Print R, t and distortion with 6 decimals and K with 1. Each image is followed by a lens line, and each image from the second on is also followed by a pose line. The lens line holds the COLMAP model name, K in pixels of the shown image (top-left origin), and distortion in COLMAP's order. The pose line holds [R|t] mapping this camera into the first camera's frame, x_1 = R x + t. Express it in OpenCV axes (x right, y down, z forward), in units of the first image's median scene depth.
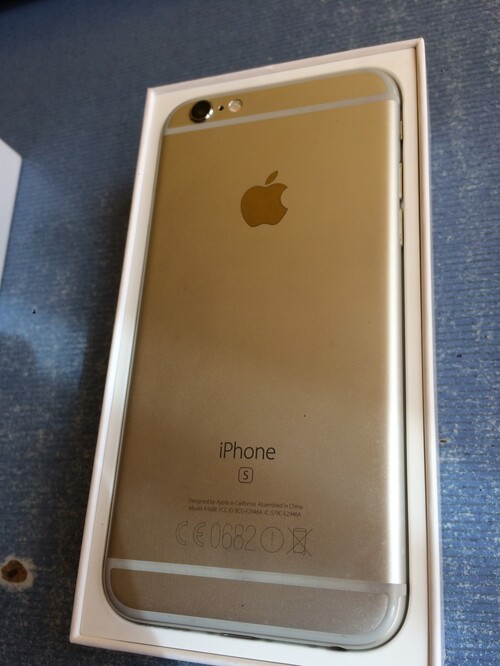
lens RADIAL K [[562.6, 0, 248.6], [0, 562.6, 333.9], [0, 0, 1]] dist [0.029063, -0.077780]
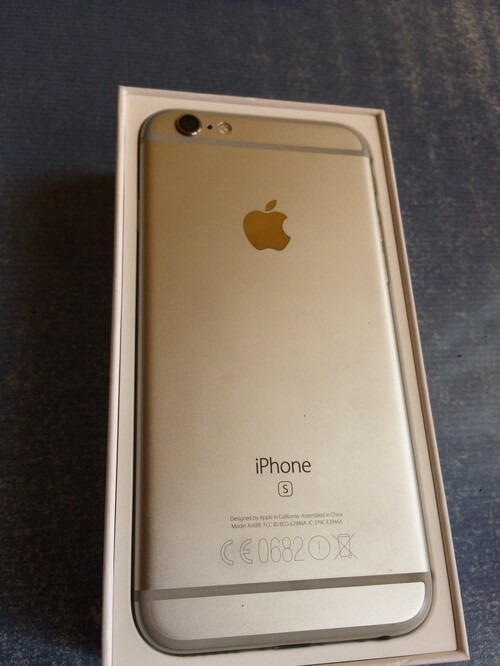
lens RADIAL K [[562.6, 0, 254.2], [0, 562.6, 334.3], [0, 0, 1]] dist [0.029063, -0.077780]
pose [[0.883570, 0.063491, 0.463976, -0.474458], [-0.046319, 0.997757, -0.048325, 0.016768], [-0.466004, 0.021208, 0.884529, 0.088211]]
